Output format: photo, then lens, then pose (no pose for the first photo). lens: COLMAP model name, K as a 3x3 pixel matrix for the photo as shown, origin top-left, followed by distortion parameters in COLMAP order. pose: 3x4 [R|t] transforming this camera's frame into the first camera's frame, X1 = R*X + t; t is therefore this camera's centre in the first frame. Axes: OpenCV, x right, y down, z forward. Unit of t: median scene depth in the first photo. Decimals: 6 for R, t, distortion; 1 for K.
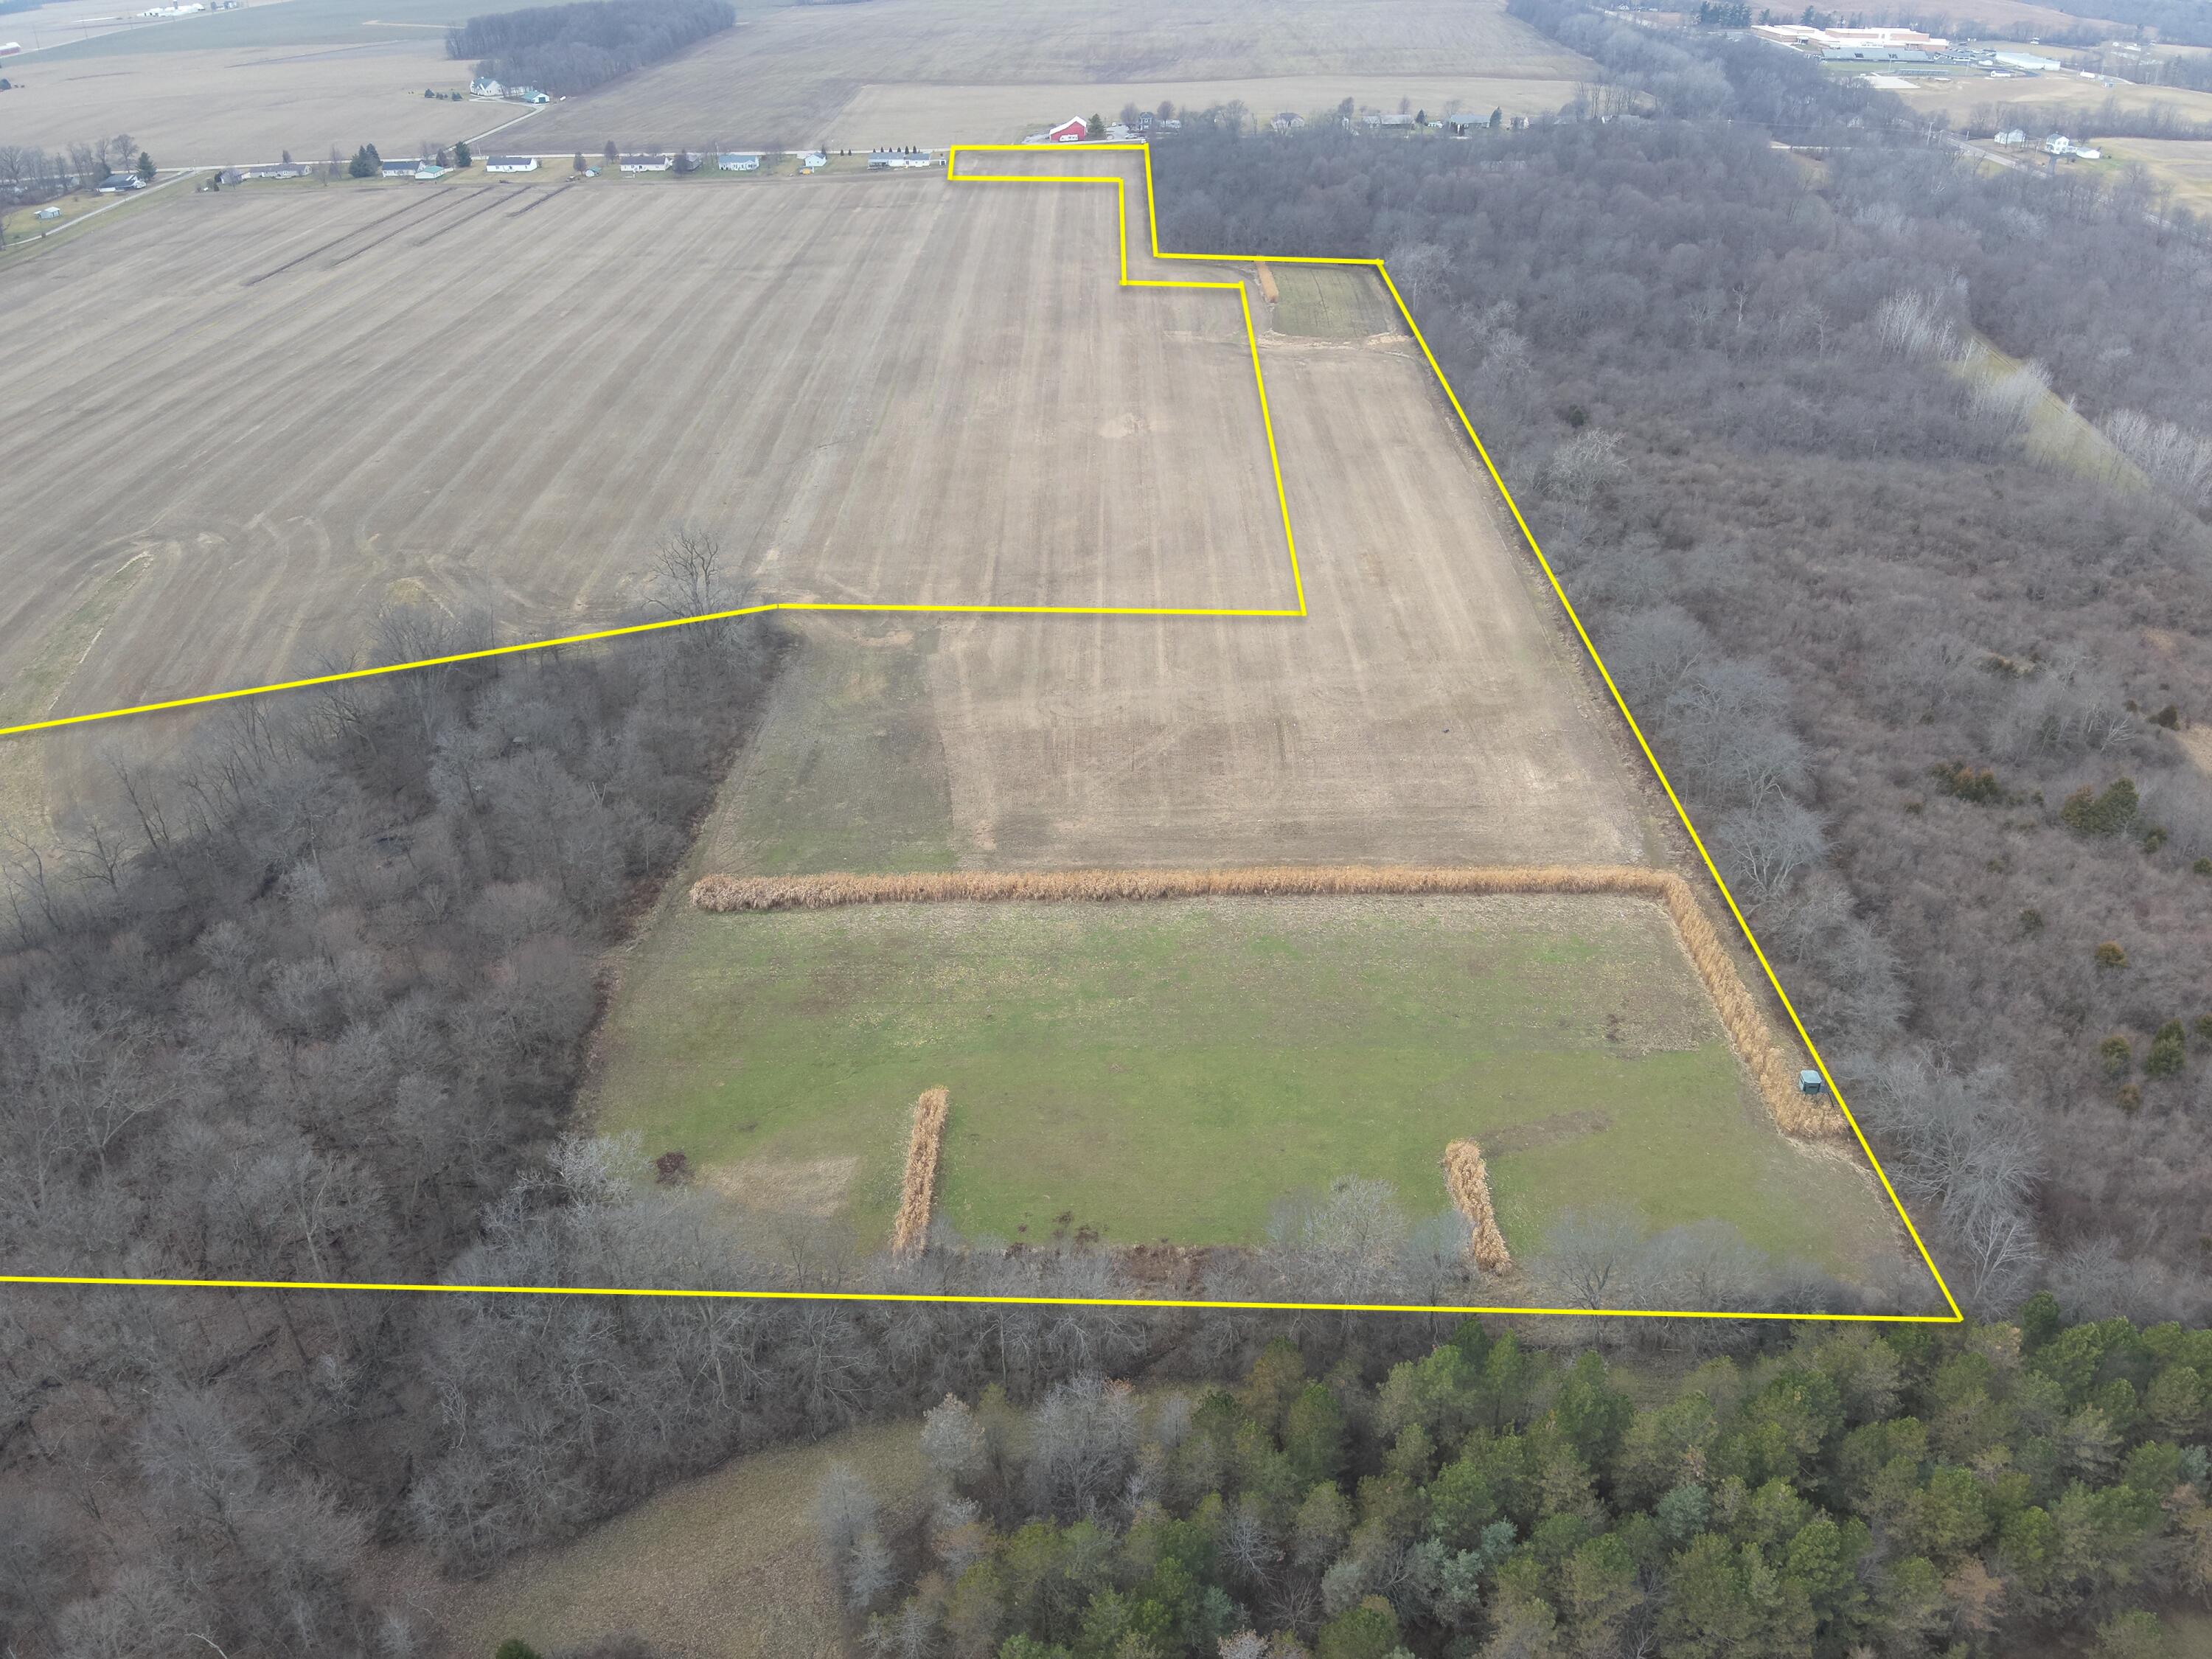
lens RADIAL K [[1639.5, 0, 1135.5], [0, 1639.5, 809.8], [0, 0, 1]] dist [0.103149, -0.201008]
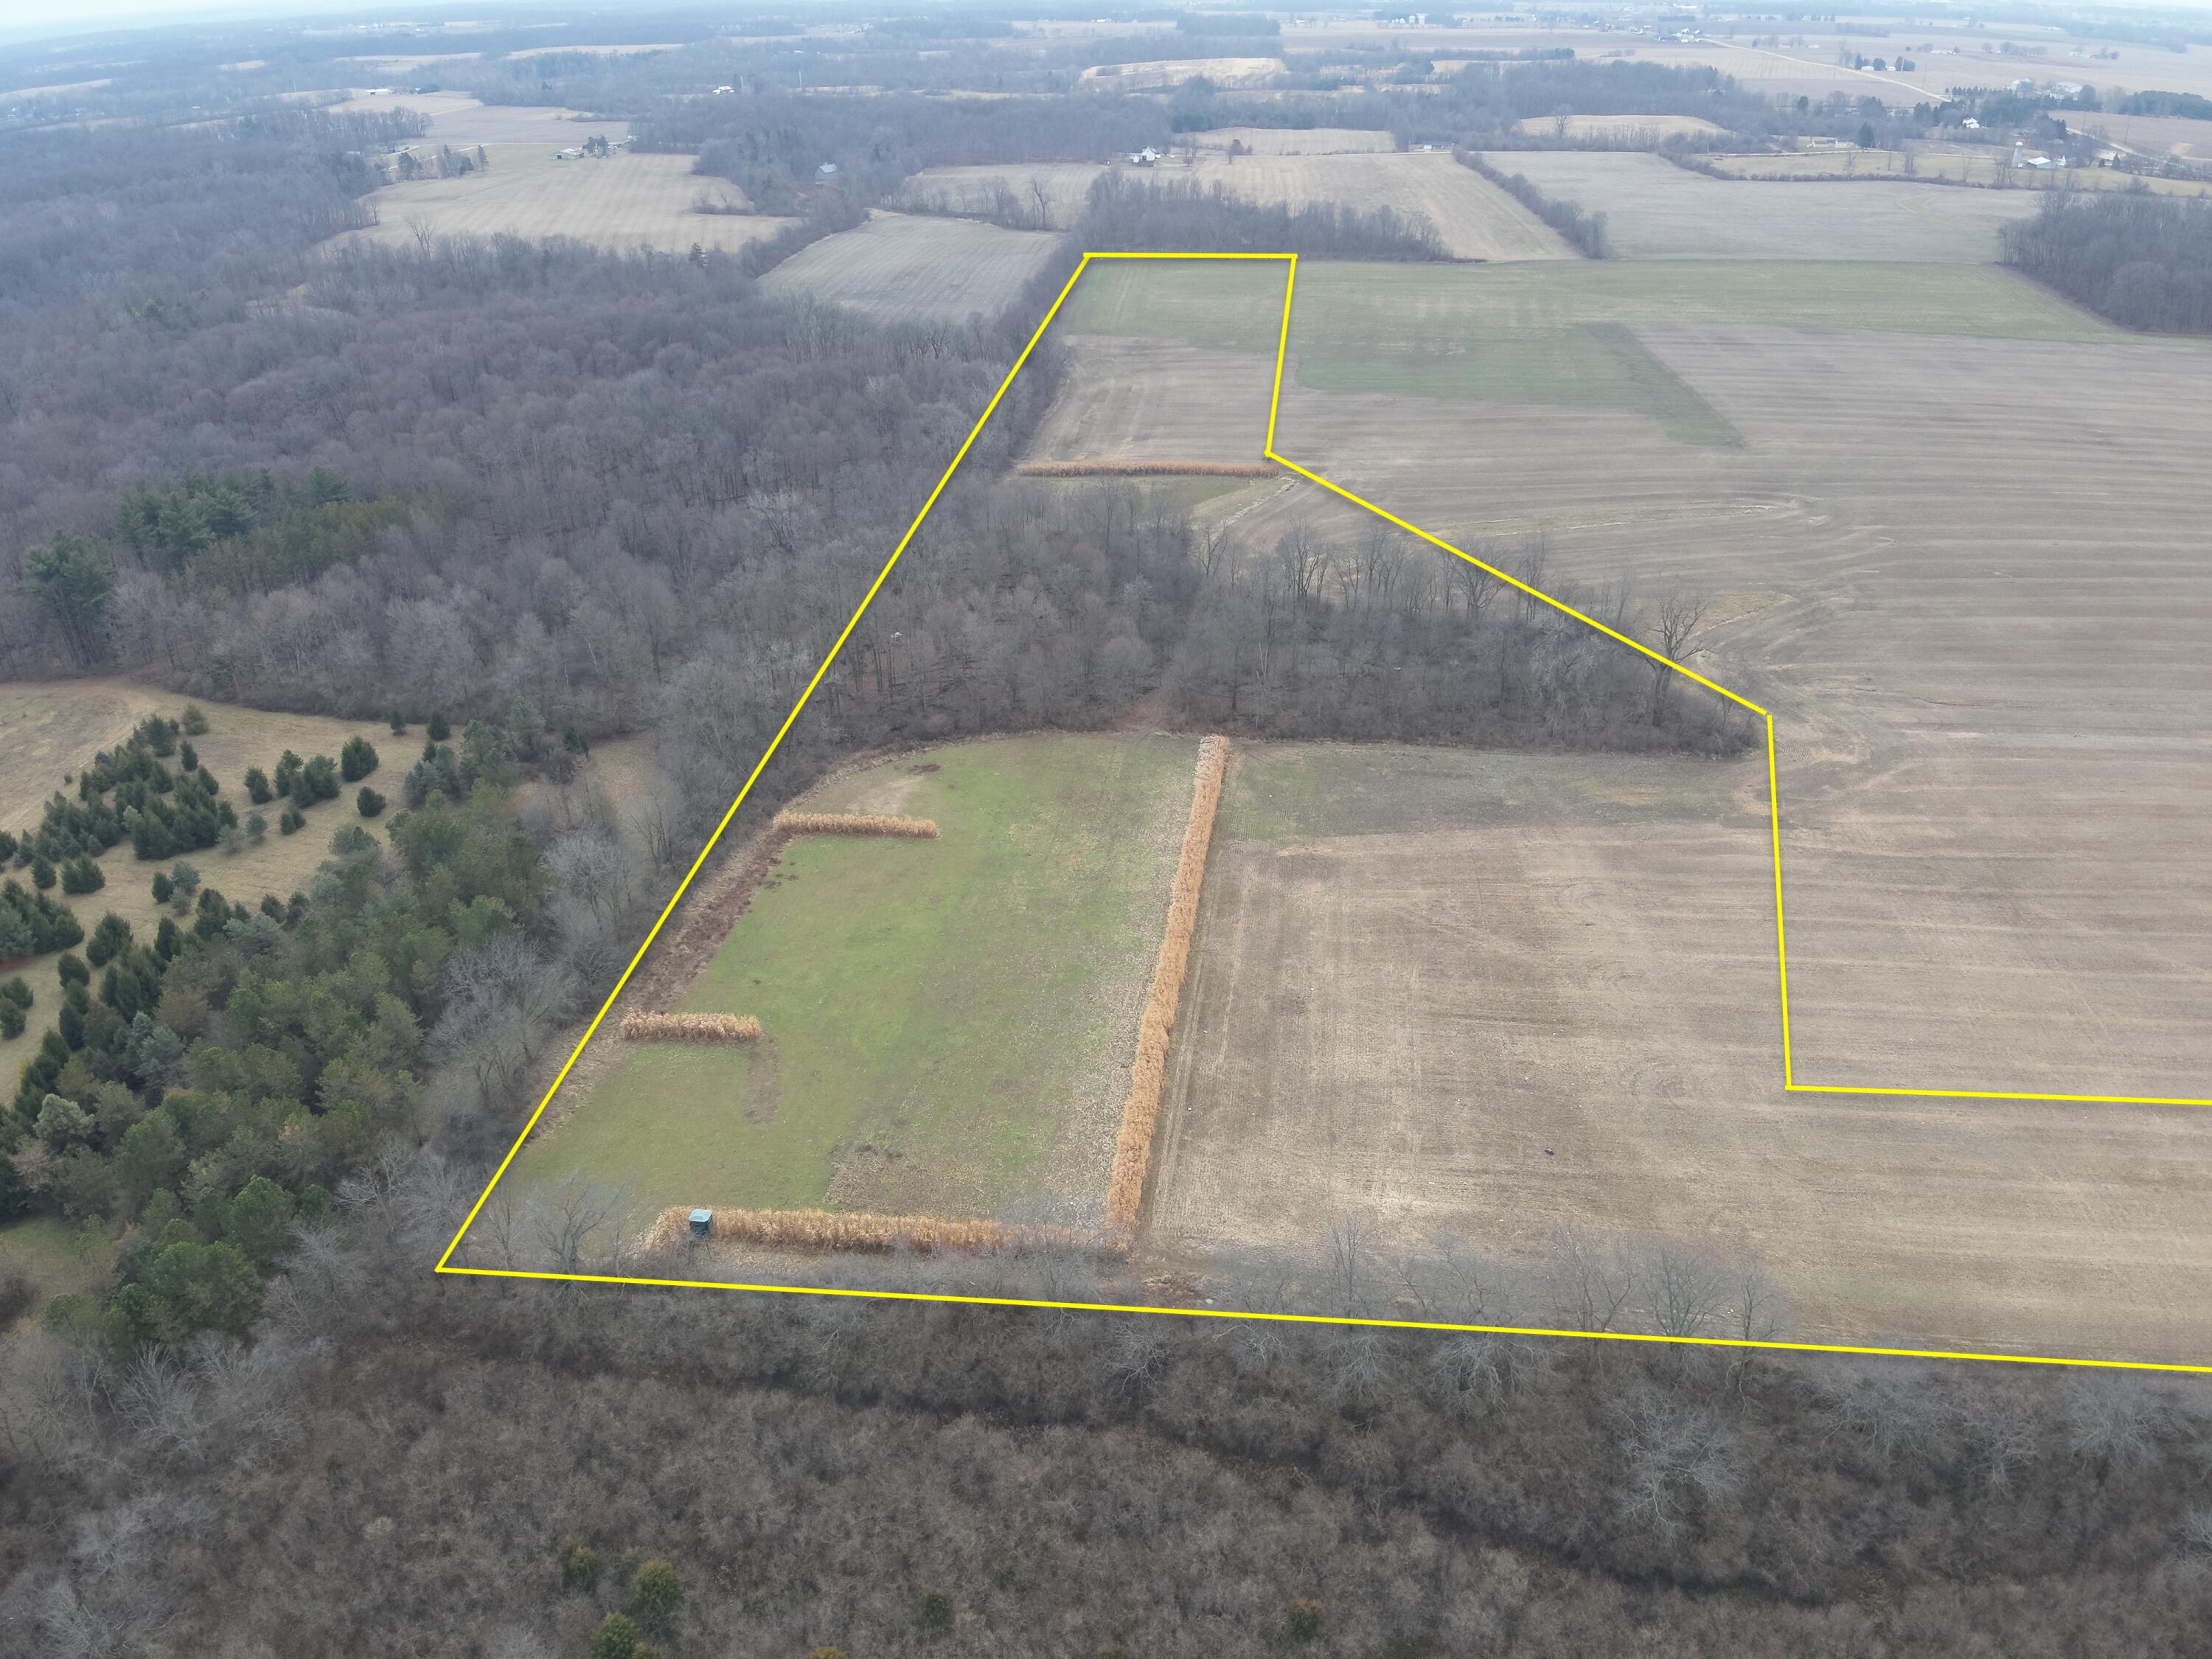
lens RADIAL K [[1575.9, 0, 1106.0], [0, 1575.9, 829.5], [0, 0, 1]] dist [0.104328, -0.188675]
pose [[-0.100407, 0.482786, -0.869963, 0.572967], [-0.491659, 0.736088, 0.465237, -0.294213], [0.864980, 0.474438, 0.163458, 0.535214]]
